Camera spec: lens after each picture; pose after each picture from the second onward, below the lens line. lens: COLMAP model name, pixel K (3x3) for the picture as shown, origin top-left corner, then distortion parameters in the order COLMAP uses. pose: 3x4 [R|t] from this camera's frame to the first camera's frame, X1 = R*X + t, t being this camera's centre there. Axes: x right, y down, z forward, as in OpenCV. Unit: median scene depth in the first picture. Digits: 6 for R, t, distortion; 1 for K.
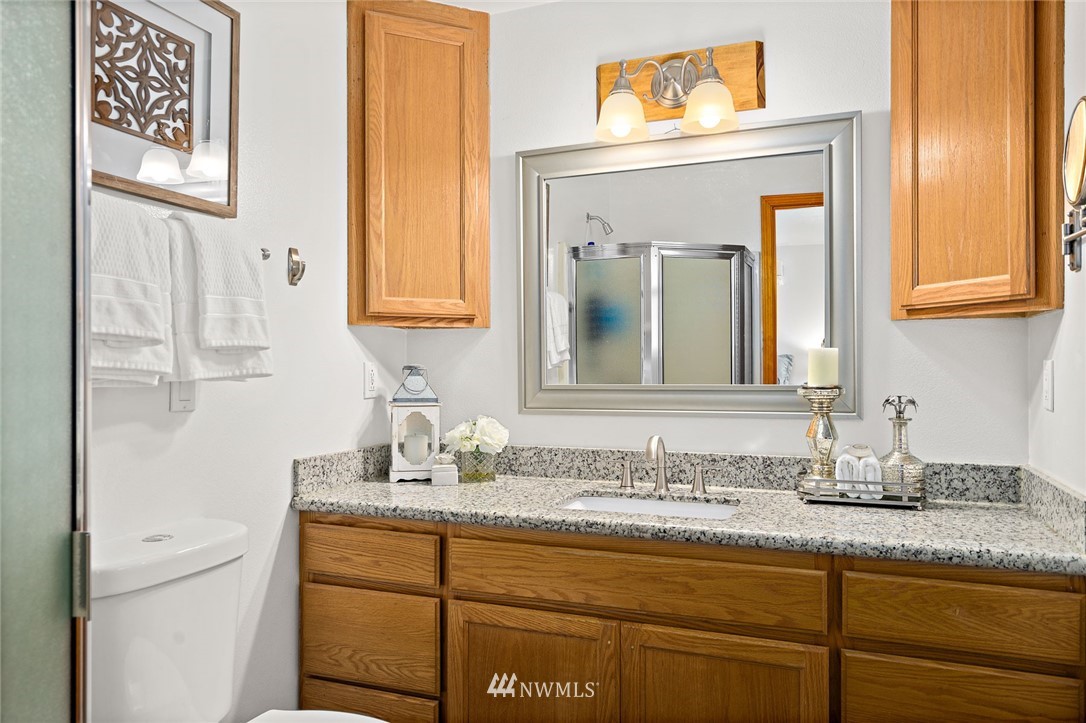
lens RADIAL K [[758.5, 0, 542.5], [0, 758.5, 364.2], [0, 0, 1]] dist [0.019643, -0.009561]
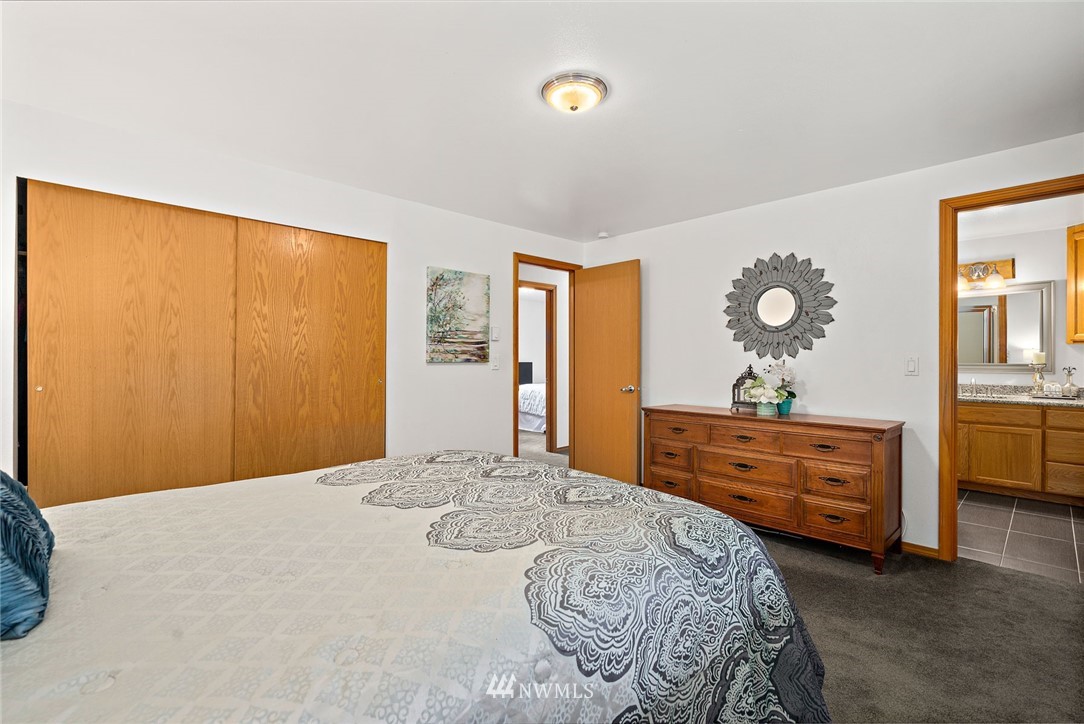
lens RADIAL K [[491.2, 0, 541.3], [0, 491.2, 355.5], [0, 0, 1]] dist [-0.000412, 0.001328]
pose [[0.911041, 0.001386, -0.412313, -0.764035], [0.001360, 0.999979, 0.006368, -0.025554], [0.412313, -0.006362, 0.911020, -1.949127]]
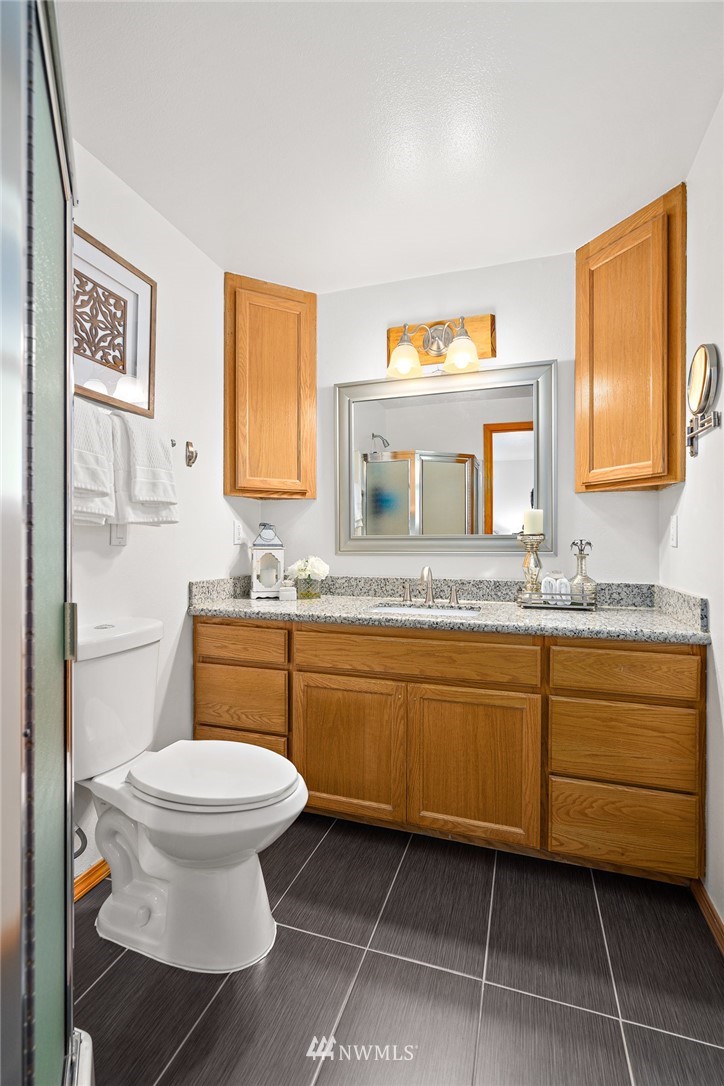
lens RADIAL K [[492.1, 0, 359.9], [0, 492.1, 542.8], [0, 0, 1]] dist [-0.000412, 0.001328]
pose [[0.998560, 0.003228, 0.053557, -0.043616], [-0.003451, 0.999986, 0.004067, 0.045119], [-0.053544, -0.004246, 0.998556, 0.006154]]
